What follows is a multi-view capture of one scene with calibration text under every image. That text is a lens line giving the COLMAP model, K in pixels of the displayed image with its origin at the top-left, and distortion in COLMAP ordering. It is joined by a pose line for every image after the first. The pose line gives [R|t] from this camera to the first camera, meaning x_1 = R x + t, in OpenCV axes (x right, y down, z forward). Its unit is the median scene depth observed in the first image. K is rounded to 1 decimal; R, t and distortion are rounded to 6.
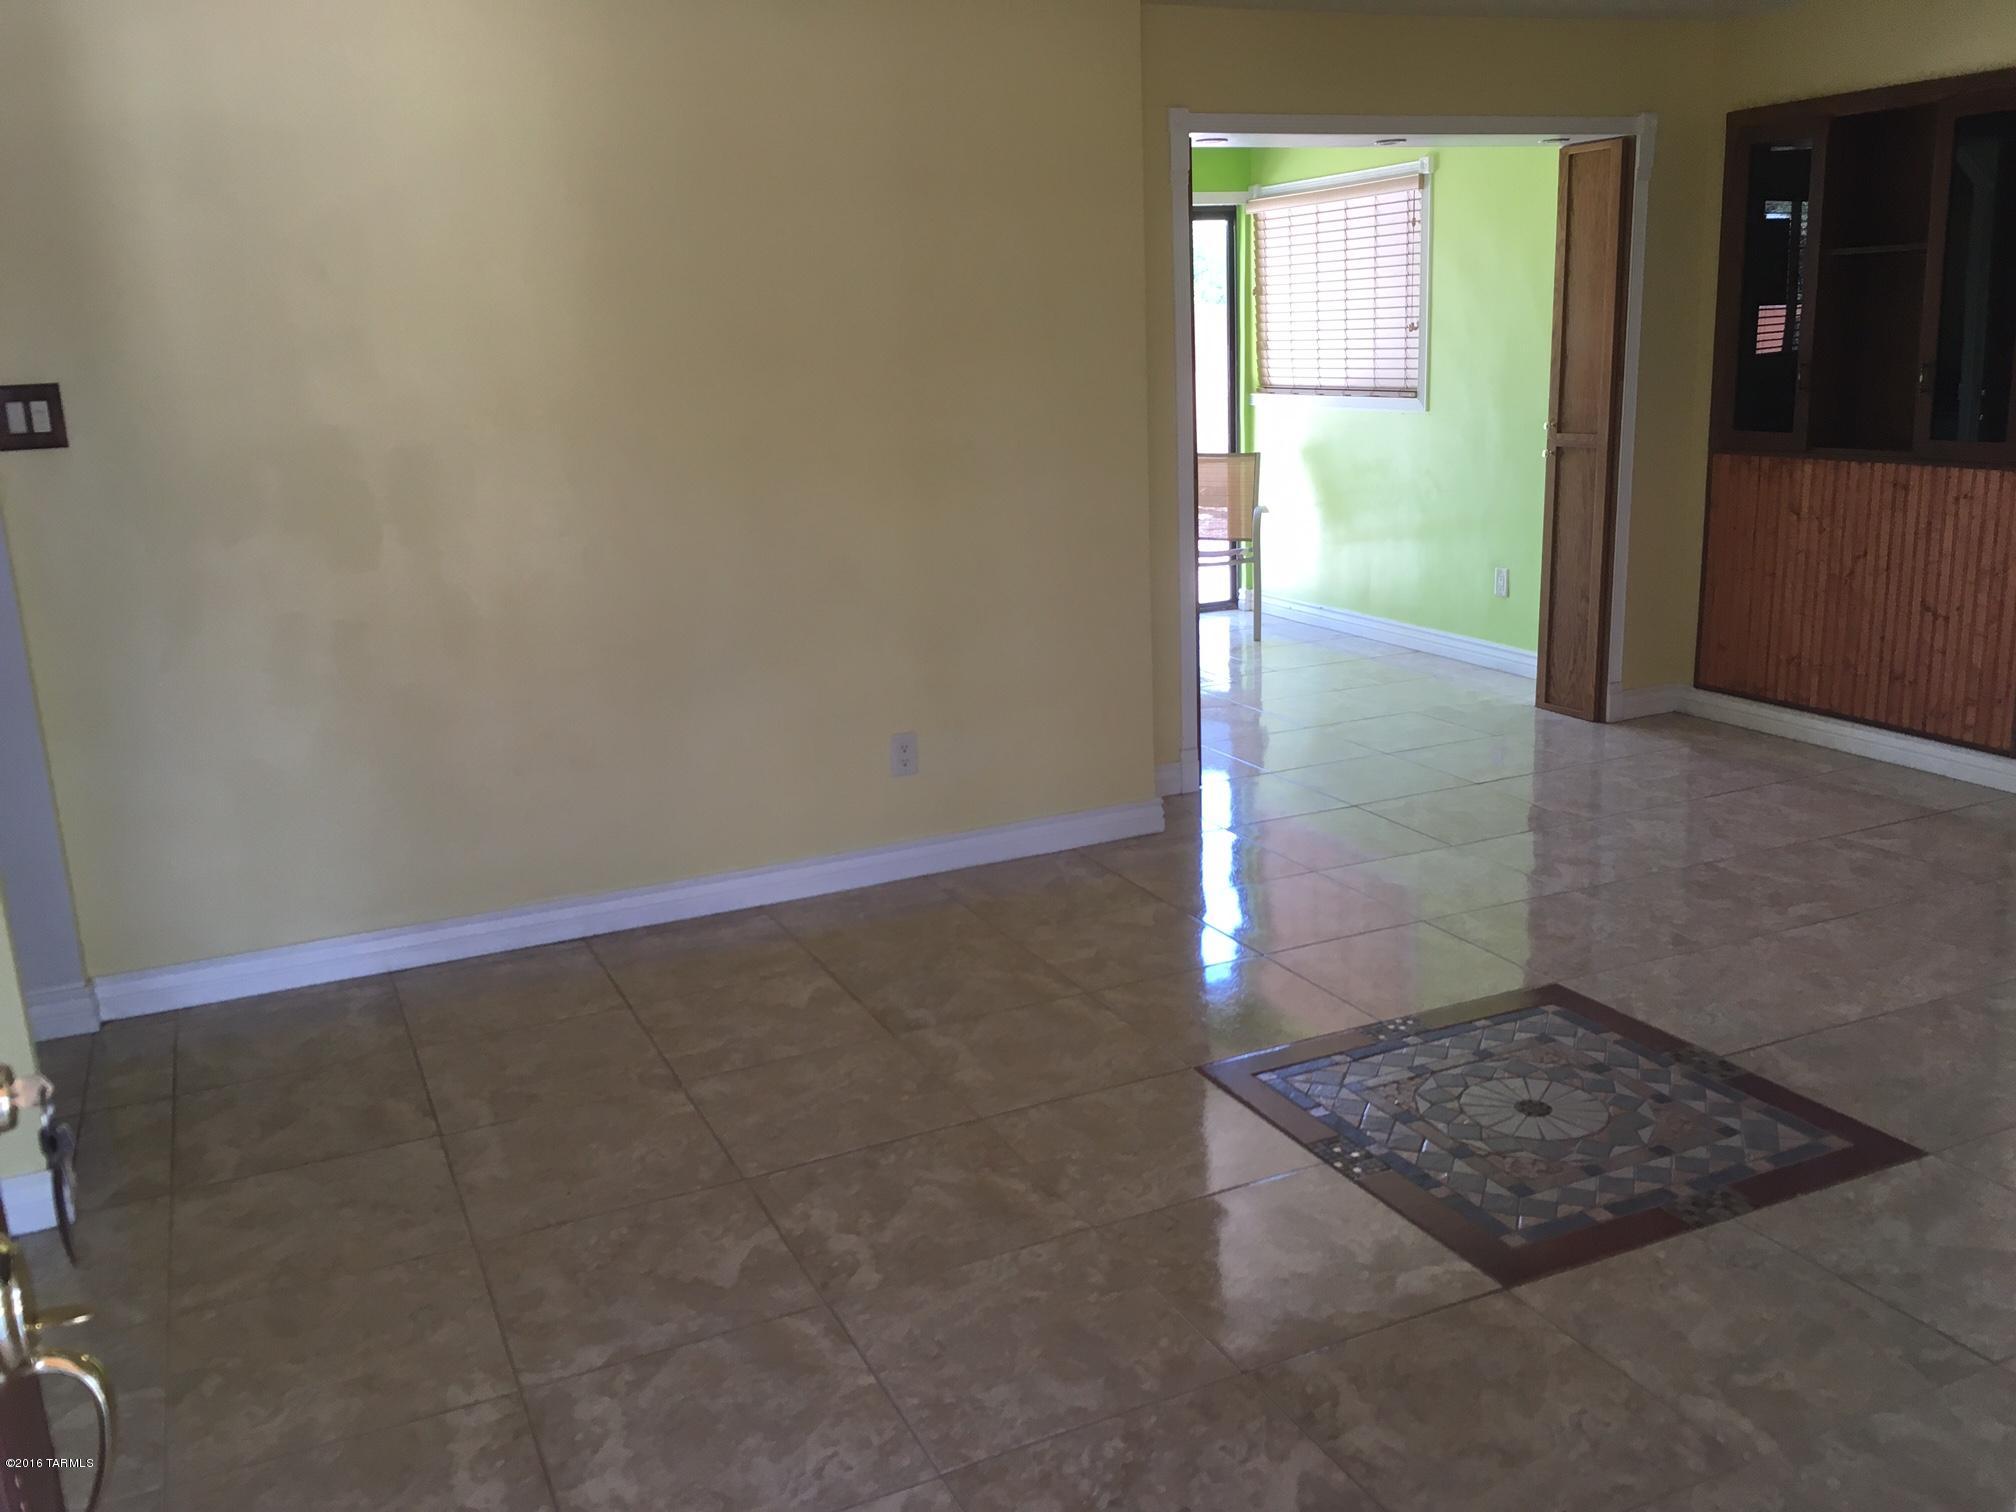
lens RADIAL K [[1721.8, 0, 1020.2], [0, 1721.8, 759.1], [0, 0, 1]] dist [0.069699, -0.111421]
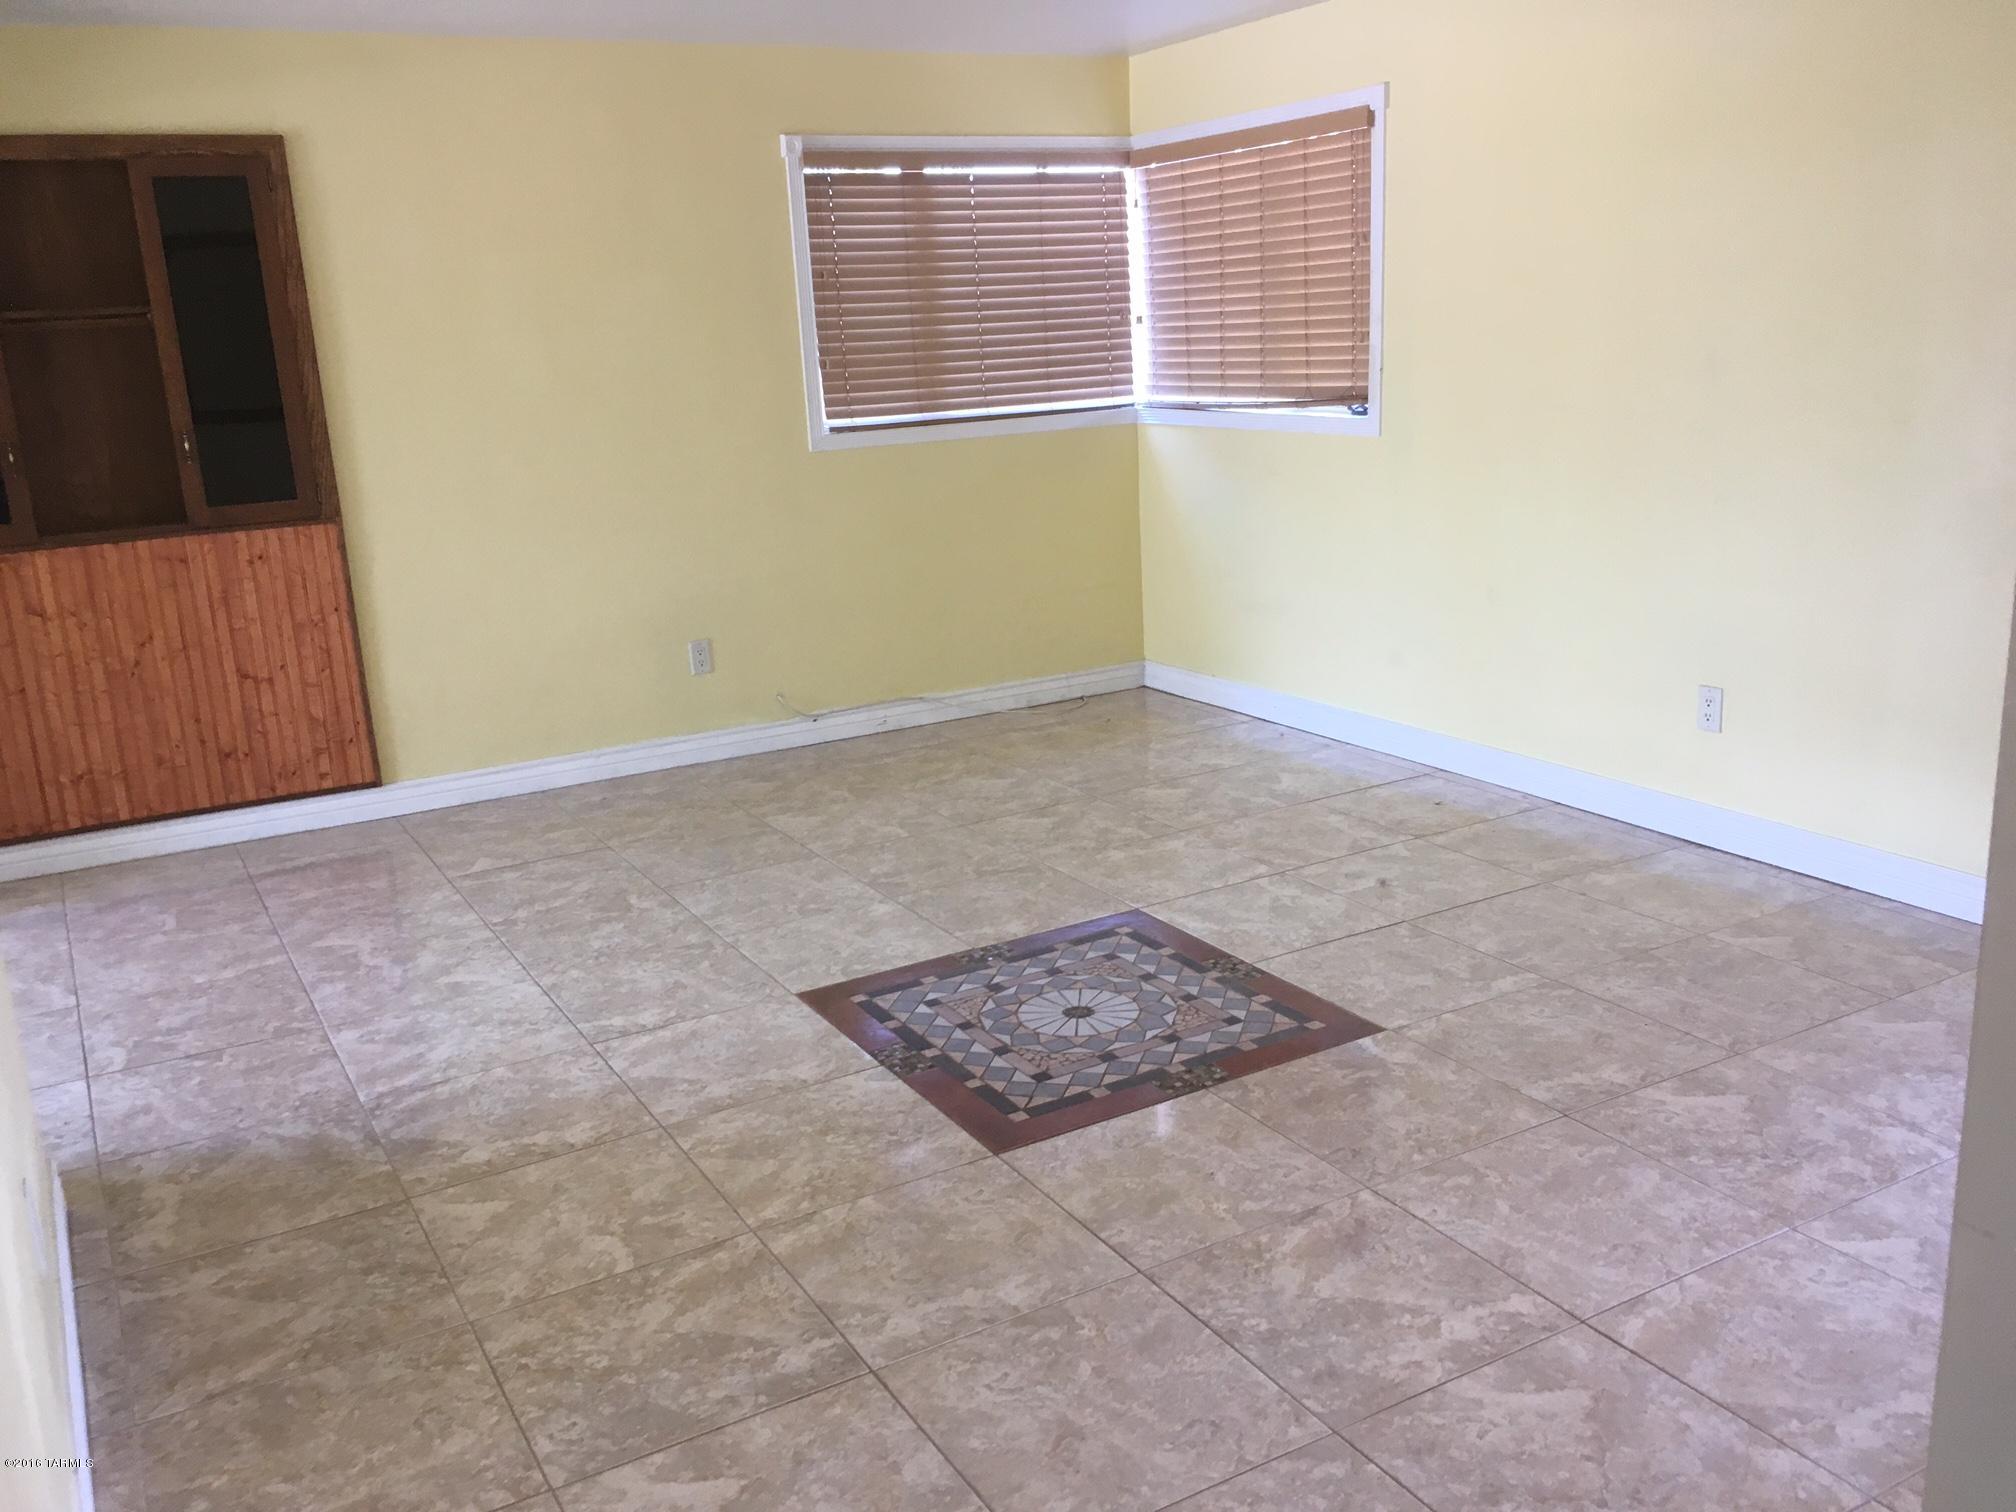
lens RADIAL K [[1721.8, 0, 1005.7], [0, 1721.8, 754.0], [0, 0, 1]] dist [0.069699, -0.111421]
pose [[-0.081594, -0.206929, 0.974948, -0.676767], [0.289919, 0.930981, 0.221861, -0.196161], [-0.953567, 0.300758, -0.015970, 0.876605]]
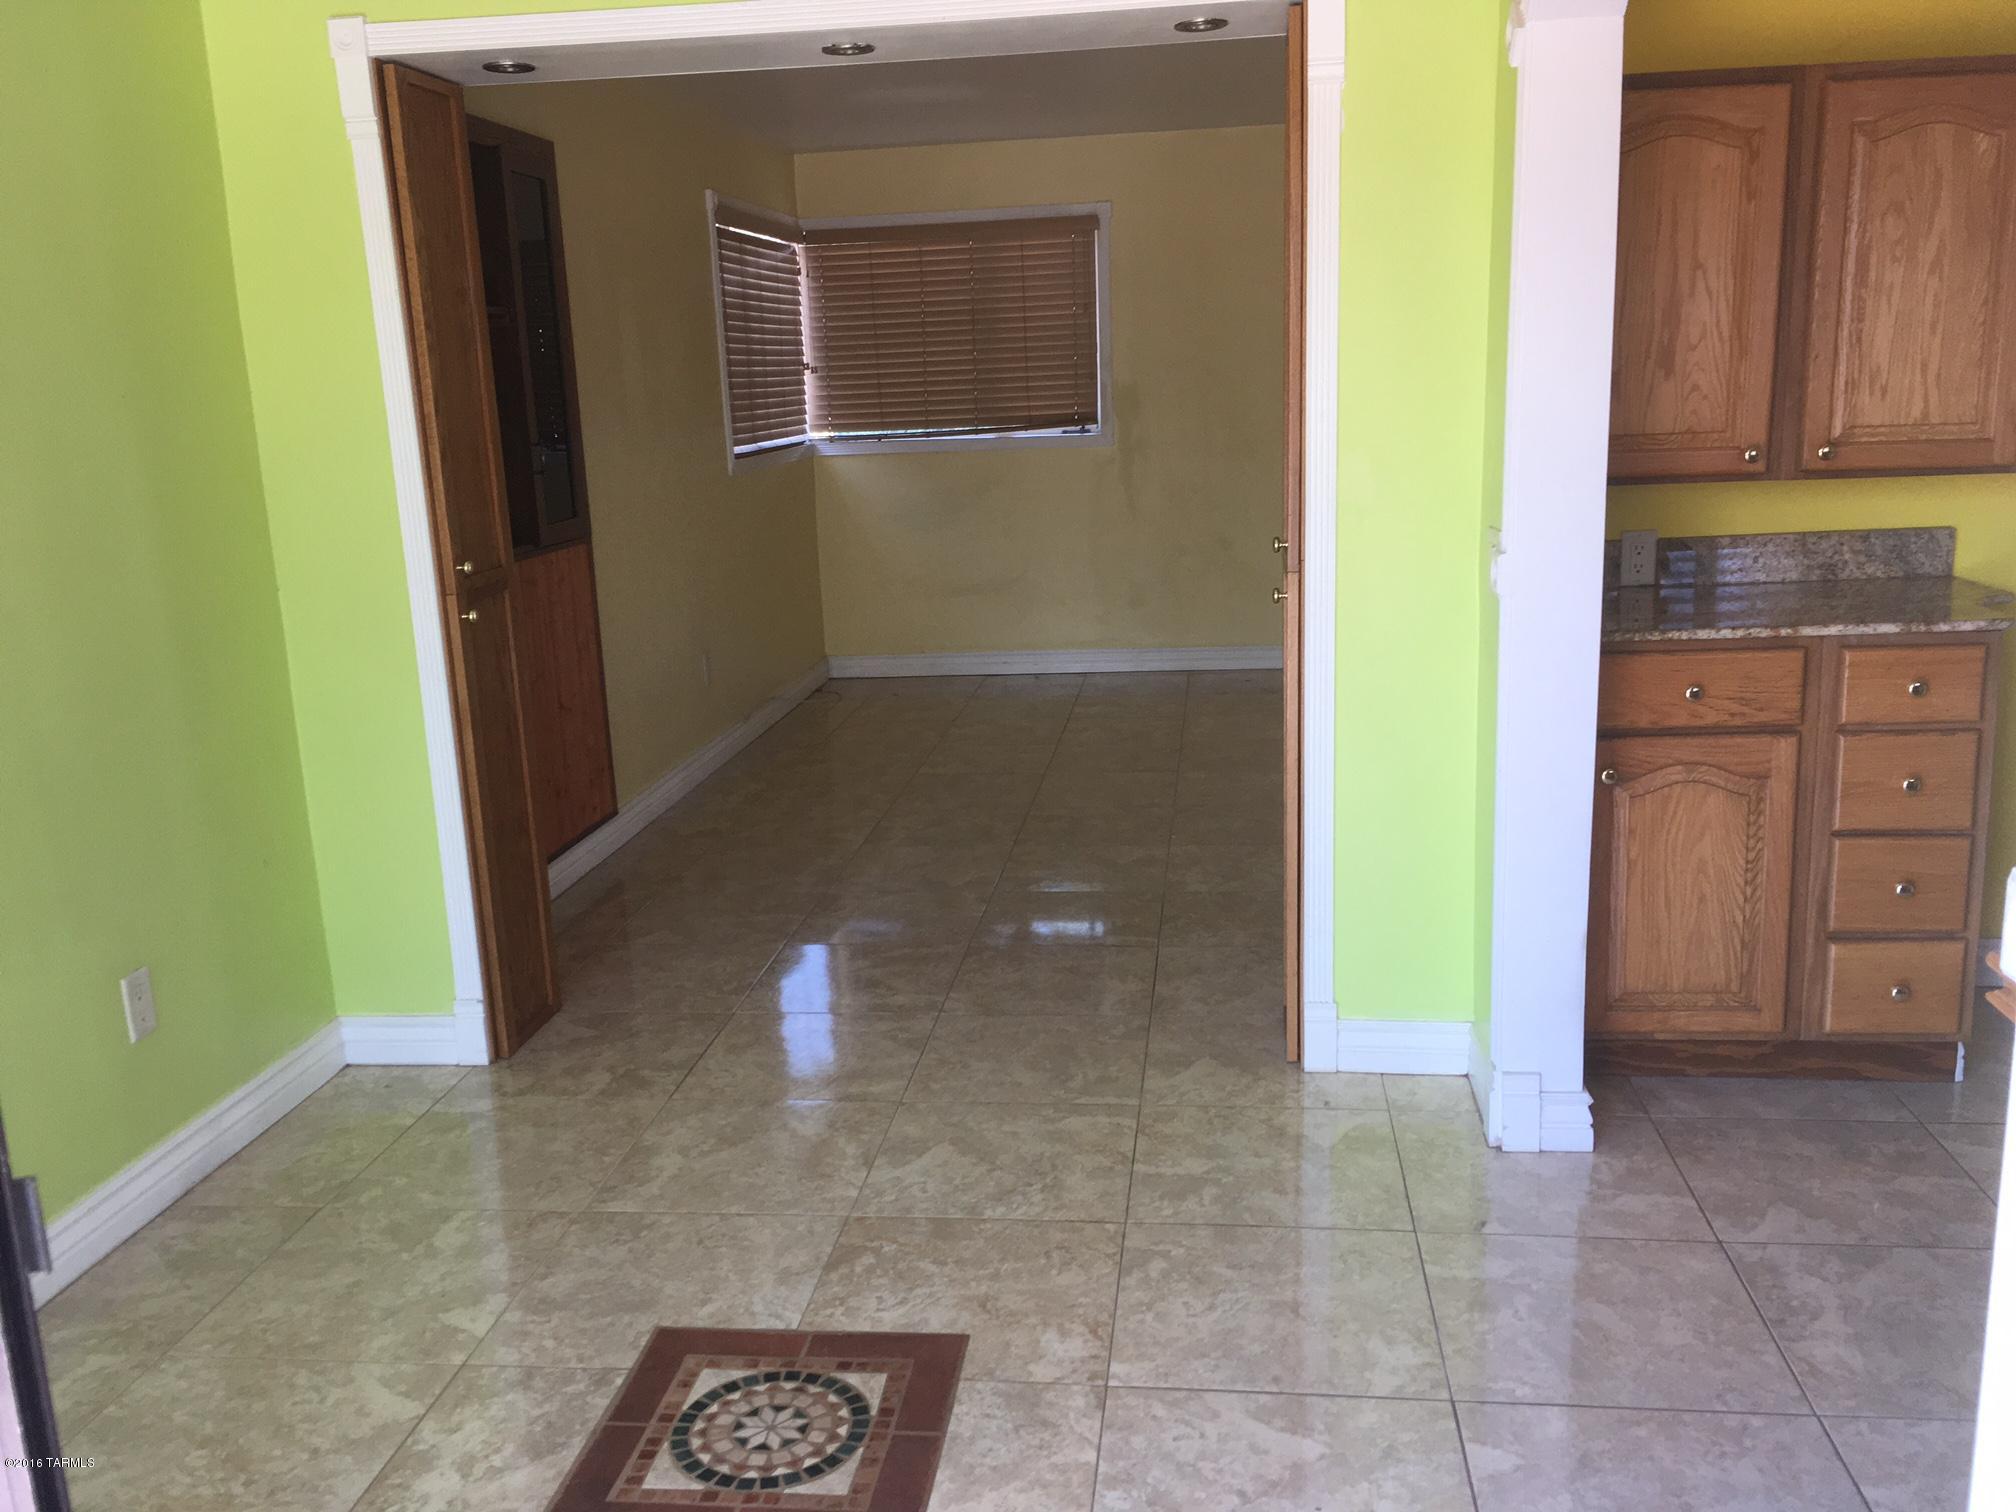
lens RADIAL K [[1721.8, 0, 1018.7], [0, 1721.8, 750.0], [0, 0, 1]] dist [0.069699, -0.111421]
pose [[-0.844072, -0.044607, 0.534372, -0.243870], [0.199902, 0.898523, 0.390763, -0.531188], [-0.497576, 0.436654, -0.749501, 2.229730]]
